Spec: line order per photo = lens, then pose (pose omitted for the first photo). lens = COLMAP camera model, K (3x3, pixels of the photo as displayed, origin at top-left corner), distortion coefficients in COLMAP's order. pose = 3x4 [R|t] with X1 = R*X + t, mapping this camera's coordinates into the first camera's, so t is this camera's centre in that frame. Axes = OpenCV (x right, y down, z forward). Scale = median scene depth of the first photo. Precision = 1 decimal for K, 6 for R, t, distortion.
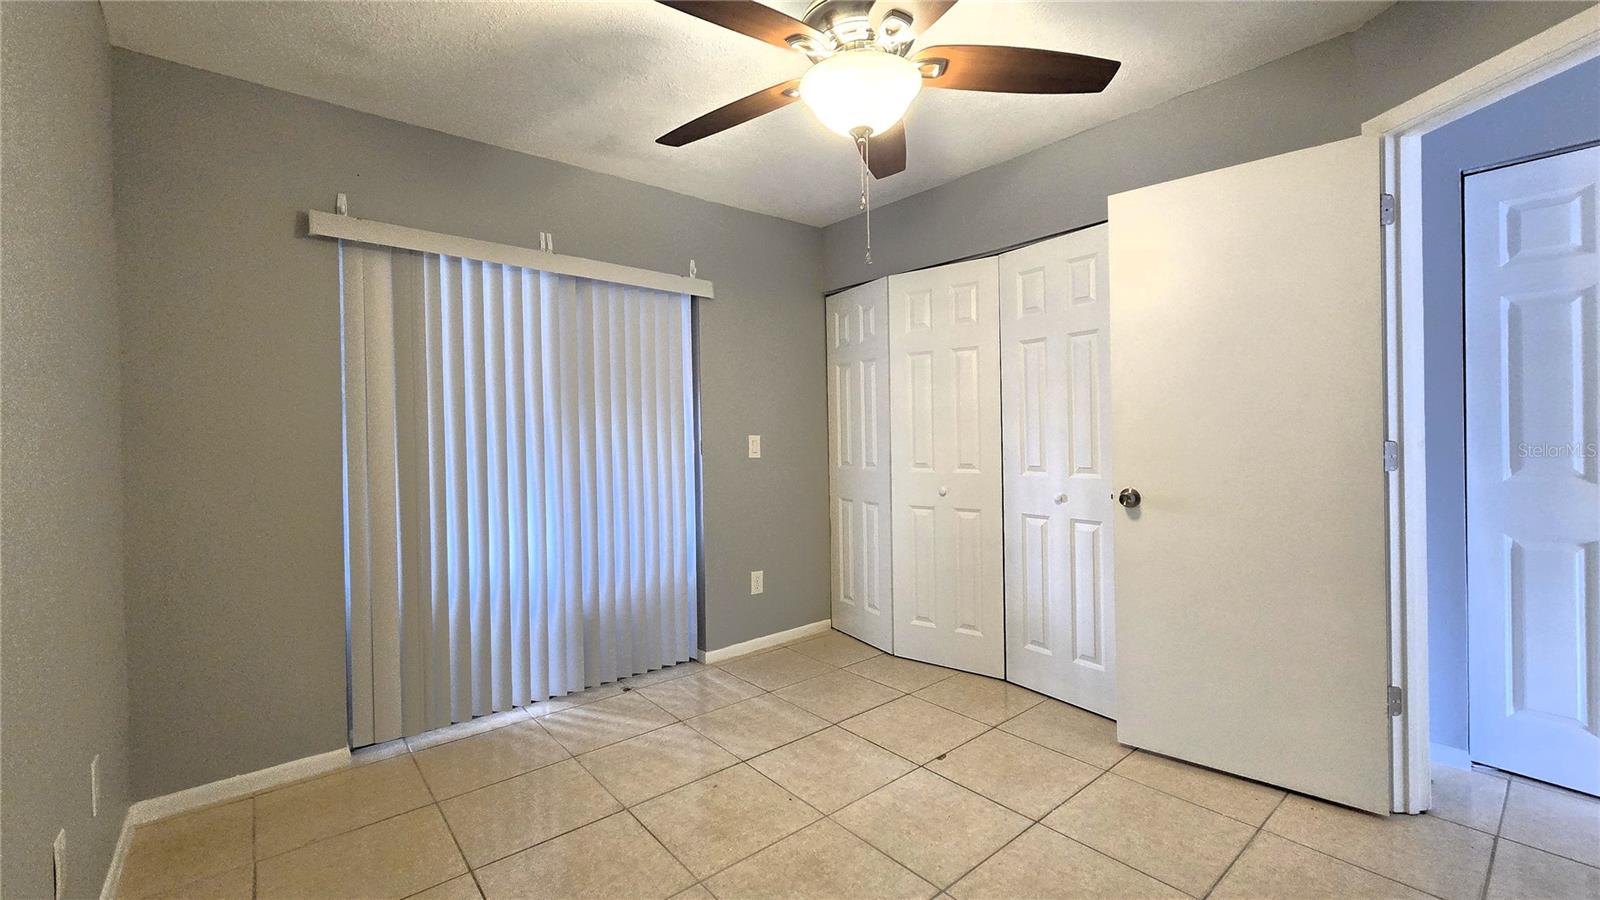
lens RADIAL K [[654.7, 0, 808.5], [0, 654.7, 439.9], [0, 0, 1]] dist [0.000311, -0.000301]
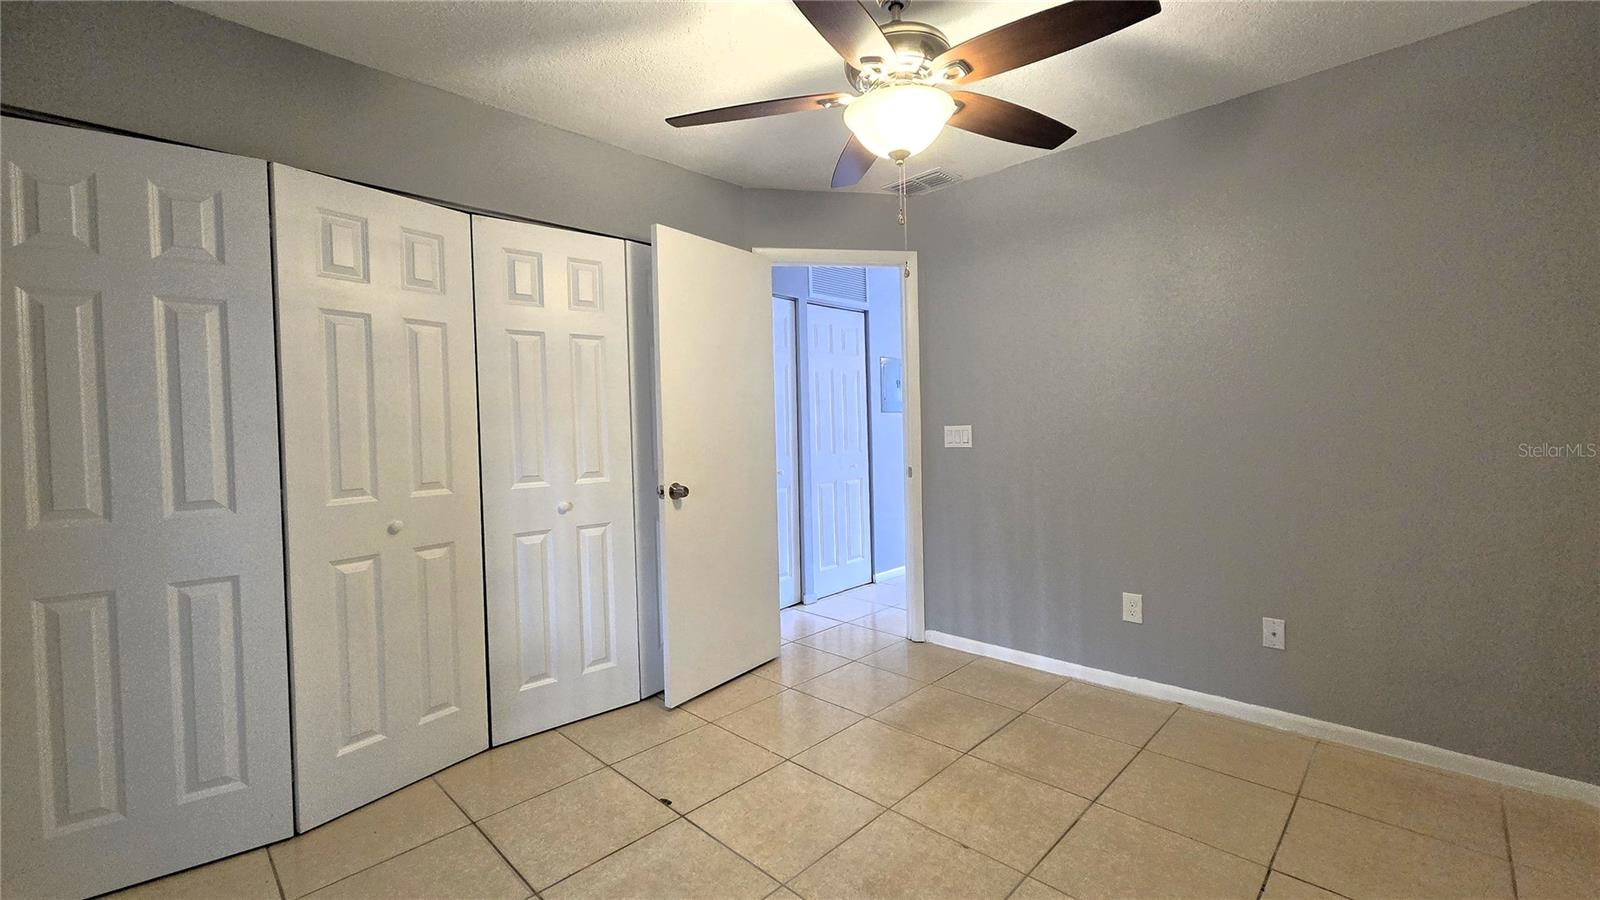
lens RADIAL K [[654.7, 0, 808.5], [0, 654.7, 439.9], [0, 0, 1]] dist [0.000311, -0.000301]
pose [[-0.097650, 0.000700, 0.995221, -0.599720], [0.031723, 0.999494, 0.002410, 0.001658], [-0.994715, 0.031806, -0.097623, 0.761479]]
